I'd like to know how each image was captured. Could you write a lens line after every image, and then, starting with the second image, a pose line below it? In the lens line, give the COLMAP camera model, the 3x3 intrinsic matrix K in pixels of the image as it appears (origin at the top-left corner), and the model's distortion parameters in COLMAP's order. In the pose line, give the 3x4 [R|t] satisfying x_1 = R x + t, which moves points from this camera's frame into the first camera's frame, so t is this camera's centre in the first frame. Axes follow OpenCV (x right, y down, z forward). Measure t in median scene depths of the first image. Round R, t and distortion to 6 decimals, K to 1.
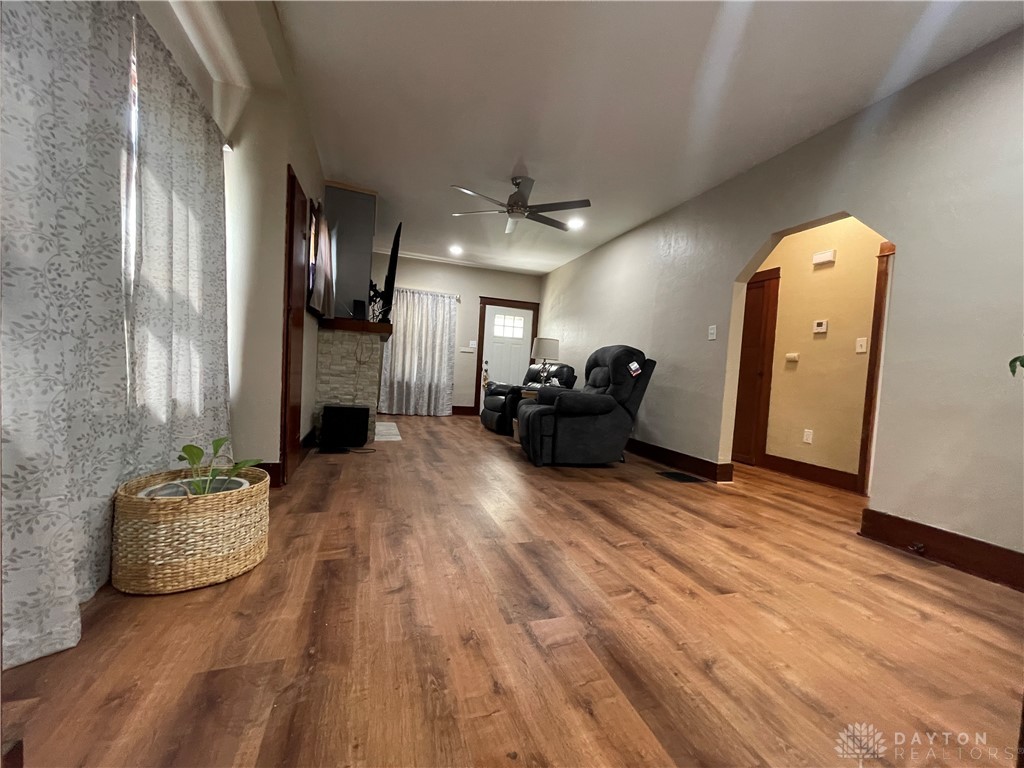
lens RADIAL K [[411.1, 0, 509.5], [0, 411.1, 387.2], [0, 0, 1]] dist [-0.001762, -0.000032]
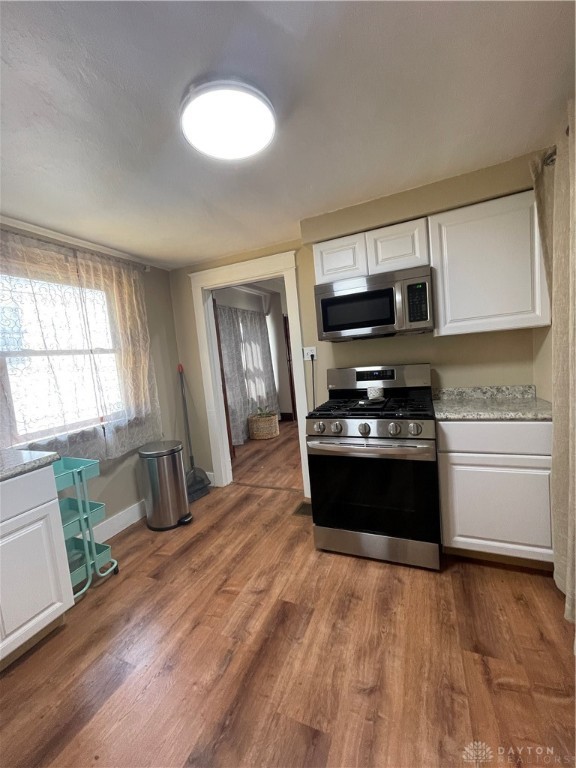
lens RADIAL K [[308.3, 0, 286.4], [0, 308.3, 380.8], [0, 0, 1]] dist [-0.001762, -0.000032]
pose [[0.745022, -0.065839, -0.663782, 1.513022], [0.097338, 0.995196, 0.010540, -0.128155], [0.659899, -0.072463, 0.747852, -1.137532]]
